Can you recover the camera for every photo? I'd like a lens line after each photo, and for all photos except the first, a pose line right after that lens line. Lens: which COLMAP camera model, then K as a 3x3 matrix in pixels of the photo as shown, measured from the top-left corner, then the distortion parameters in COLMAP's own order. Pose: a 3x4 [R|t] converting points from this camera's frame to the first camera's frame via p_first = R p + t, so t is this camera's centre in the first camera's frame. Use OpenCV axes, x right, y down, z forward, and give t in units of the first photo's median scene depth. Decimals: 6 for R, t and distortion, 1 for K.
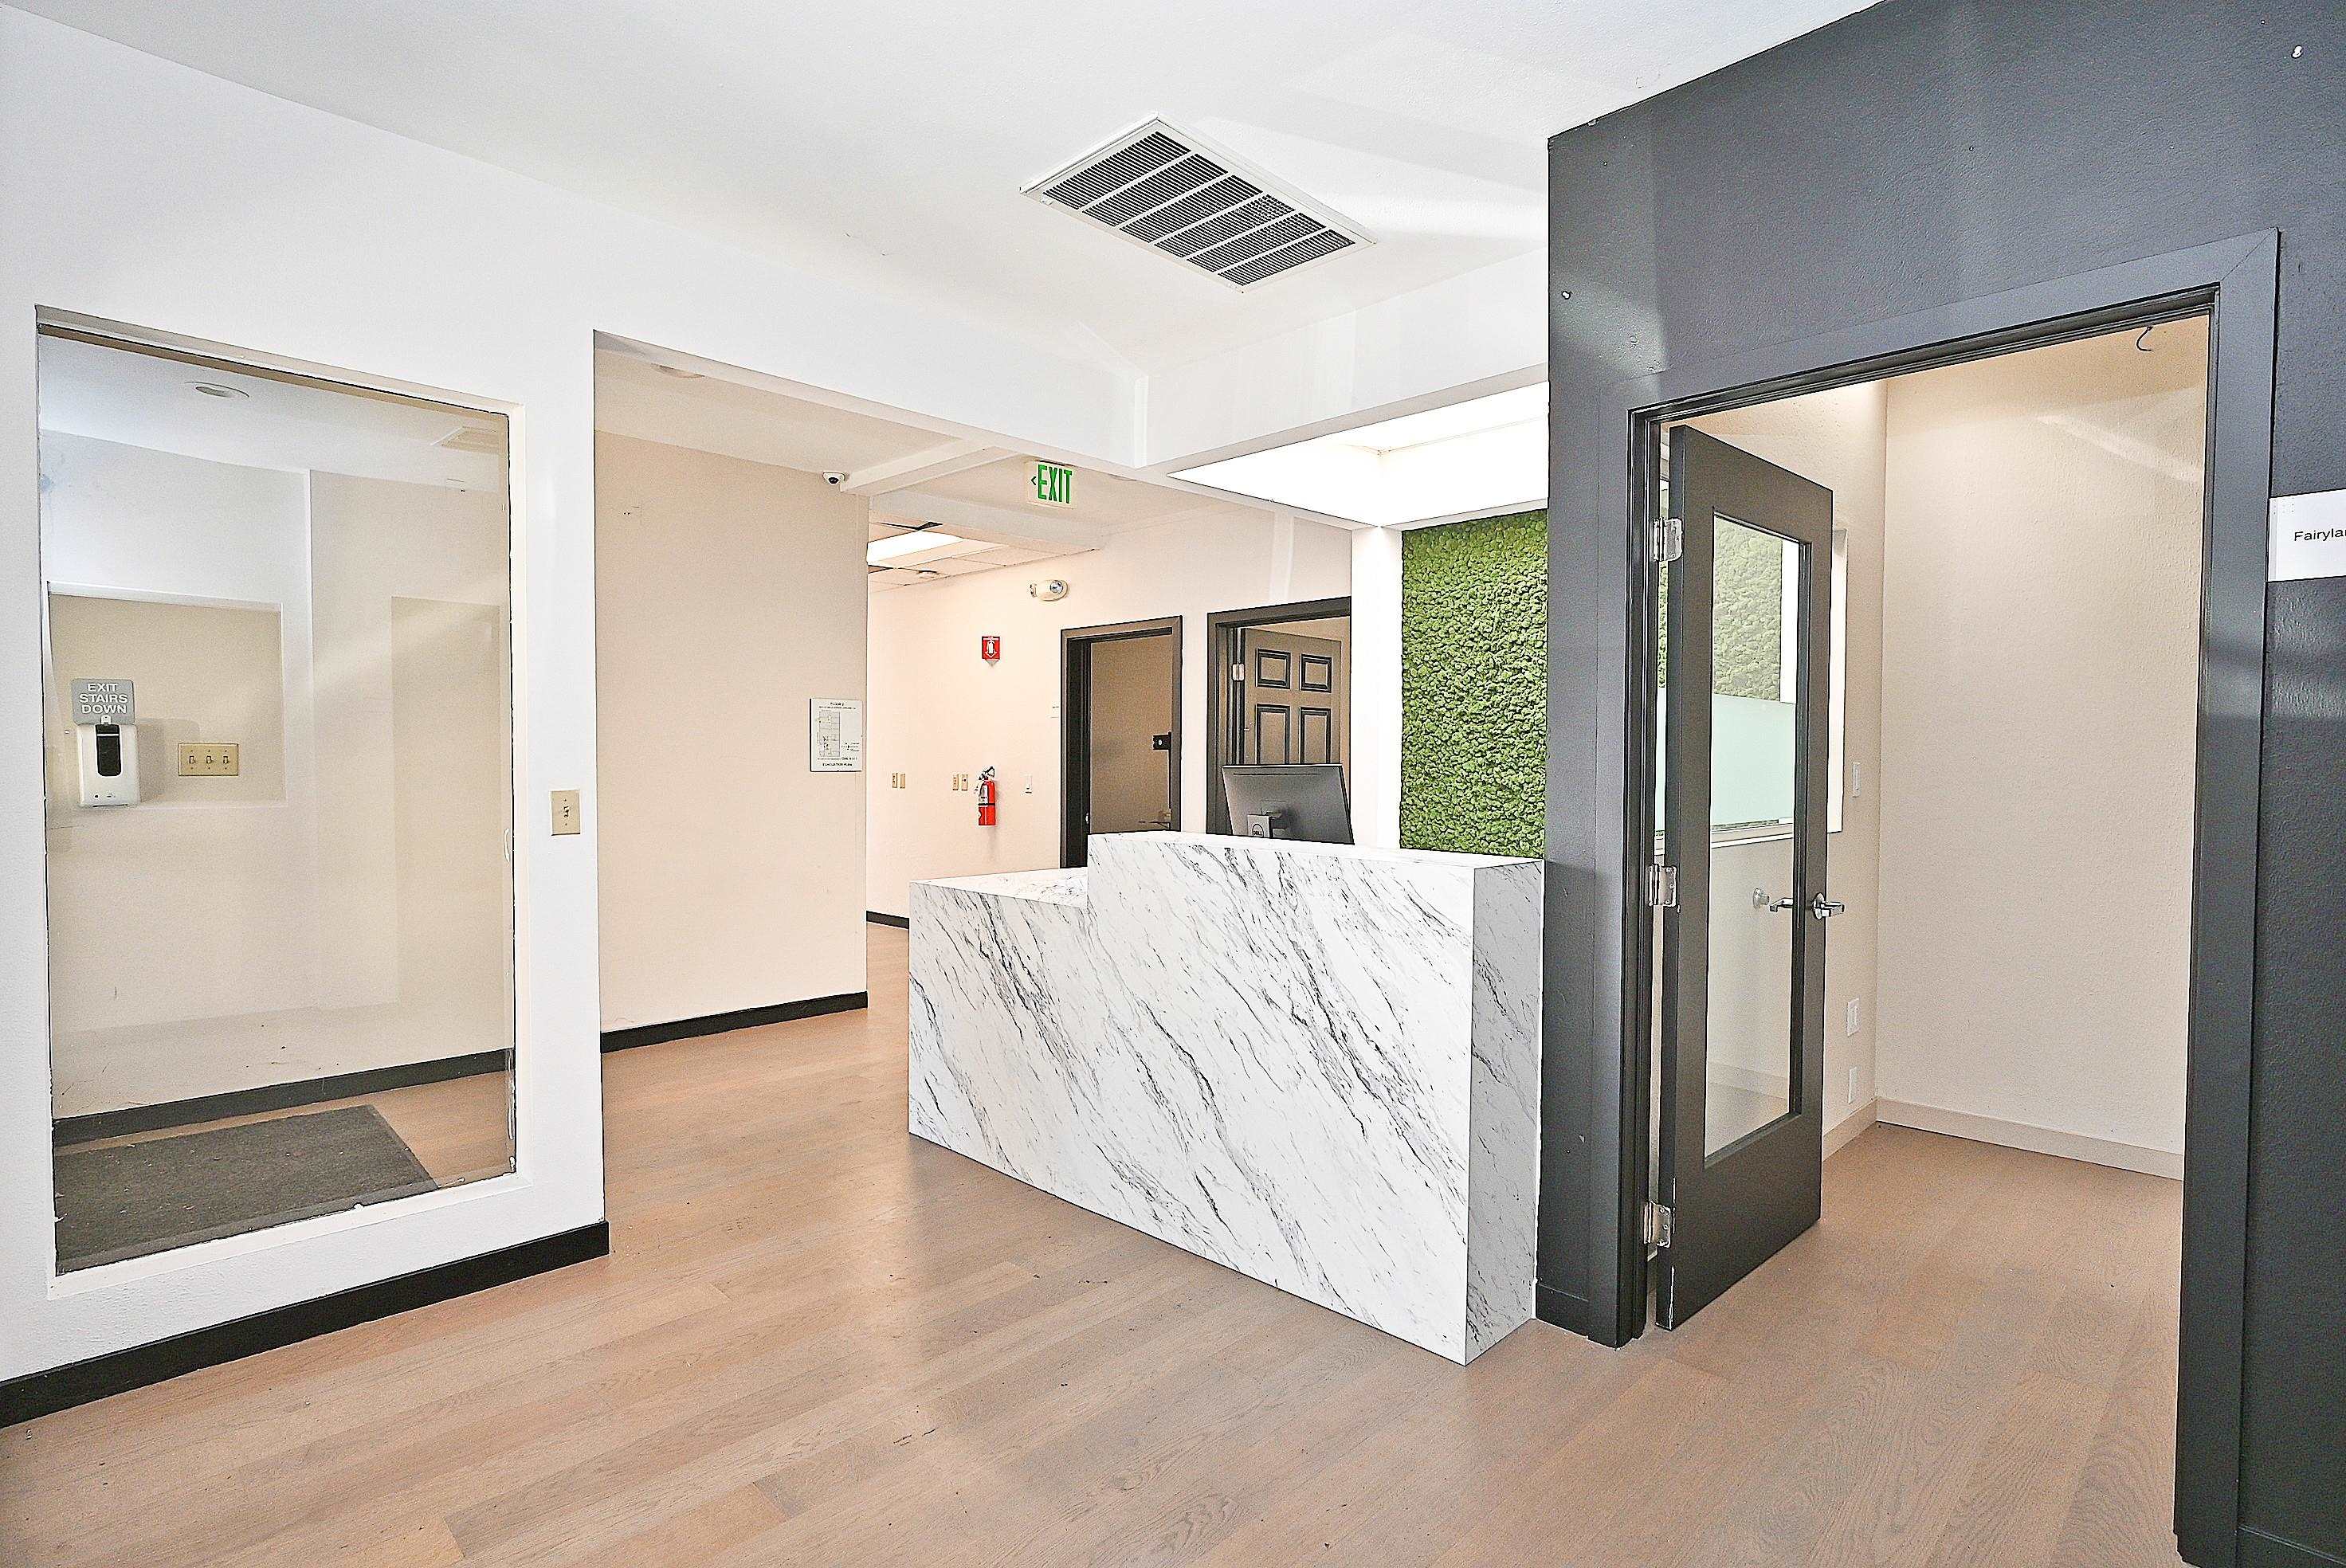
lens RADIAL K [[1162.7, 0, 1167.7], [0, 1162.7, 785.0], [0, 0, 1]] dist [0.002413, 0.000027]
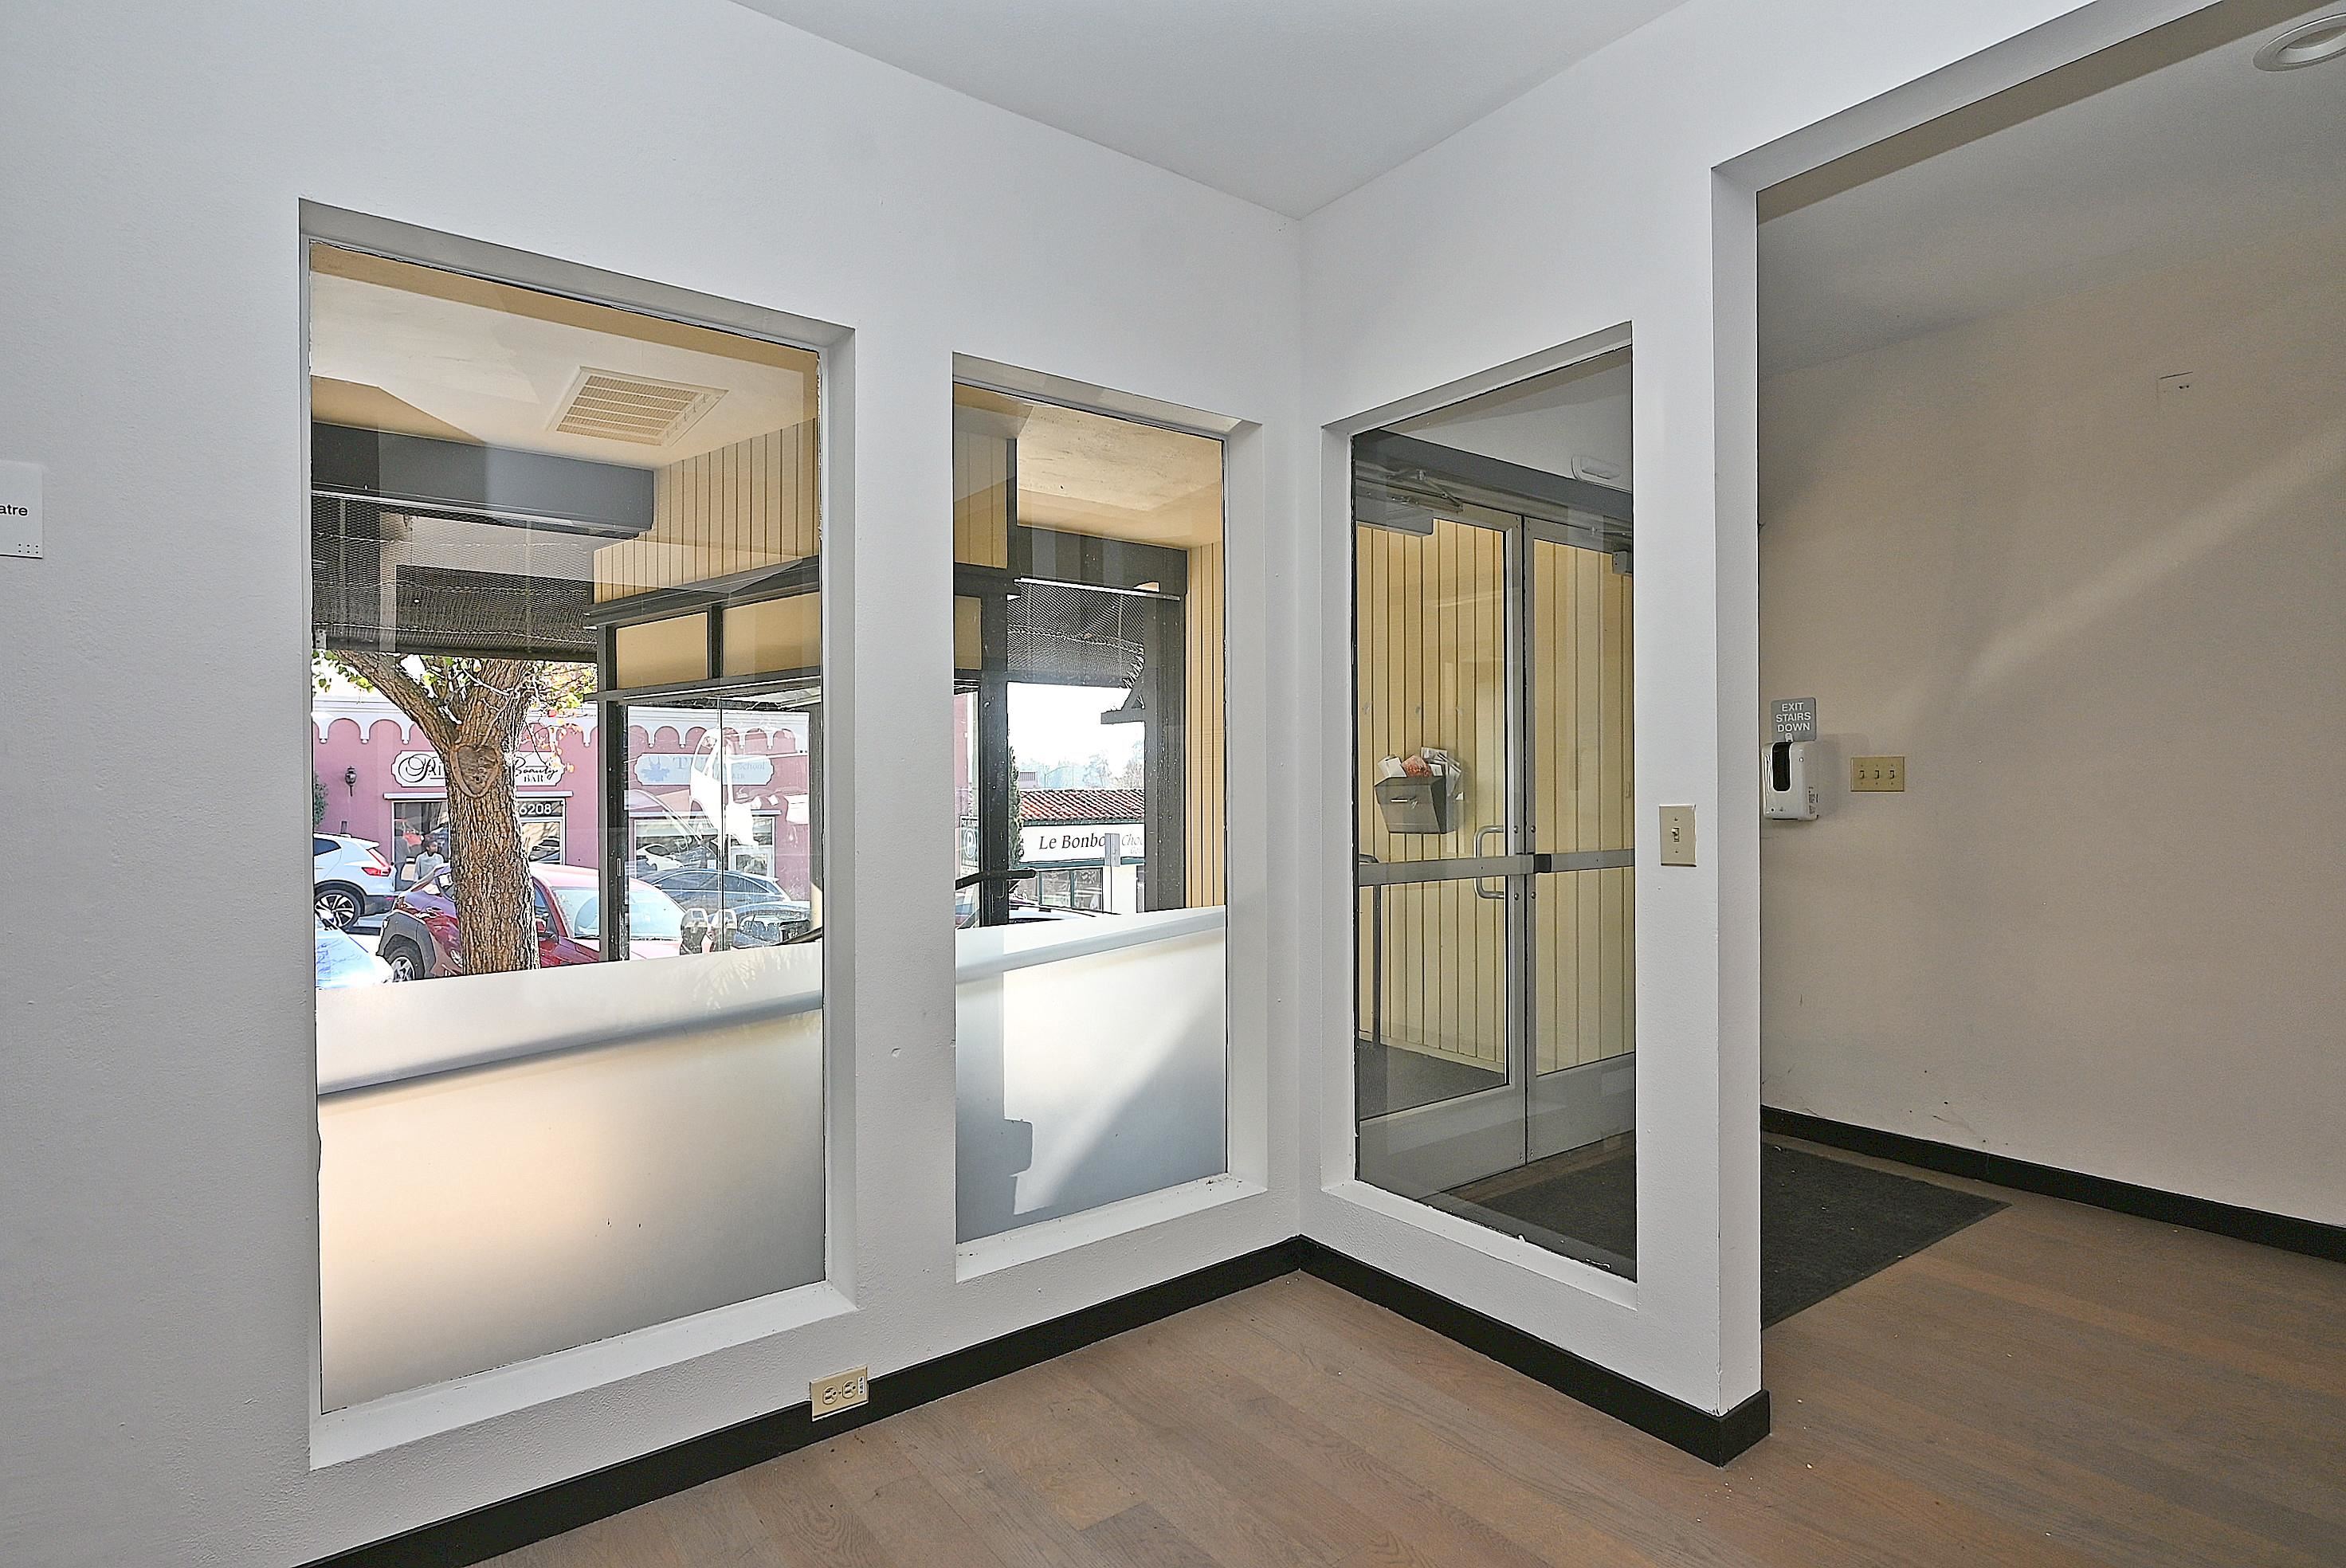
lens RADIAL K [[1162.7, 0, 1164.3], [0, 1162.7, 791.4], [0, 0, 1]] dist [0.002413, 0.000027]
pose [[-0.143403, -0.003417, -0.989658, 0.204920], [-0.012610, 0.999919, -0.001625, 0.000940], [0.989584, 0.012247, -0.143435, 0.593644]]
